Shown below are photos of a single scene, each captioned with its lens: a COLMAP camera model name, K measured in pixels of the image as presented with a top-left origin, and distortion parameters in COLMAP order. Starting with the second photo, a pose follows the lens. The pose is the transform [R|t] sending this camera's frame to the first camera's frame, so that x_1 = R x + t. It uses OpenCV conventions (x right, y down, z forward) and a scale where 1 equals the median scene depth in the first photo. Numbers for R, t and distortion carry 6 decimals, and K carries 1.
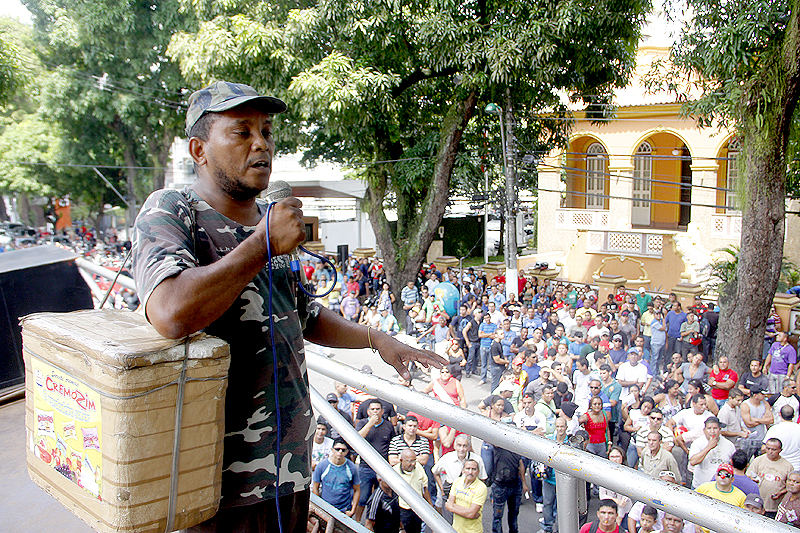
lens RADIAL K [[677.5, 0, 400.0], [0, 677.5, 266.5], [0, 0, 1]] dist [-0.136080, 0.151298]
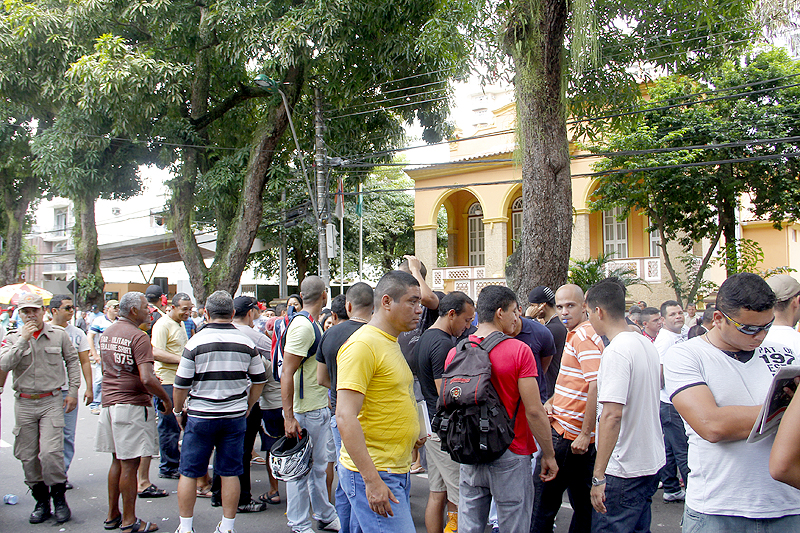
lens RADIAL K [[677.5, 0, 400.0], [0, 677.5, 266.5], [0, 0, 1]] dist [-0.136080, 0.151298]
pose [[0.999243, 0.008831, 0.037883, 0.269035], [-0.000994, 0.979370, -0.202071, 0.178503], [-0.038886, 0.201880, 0.978638, 0.153232]]
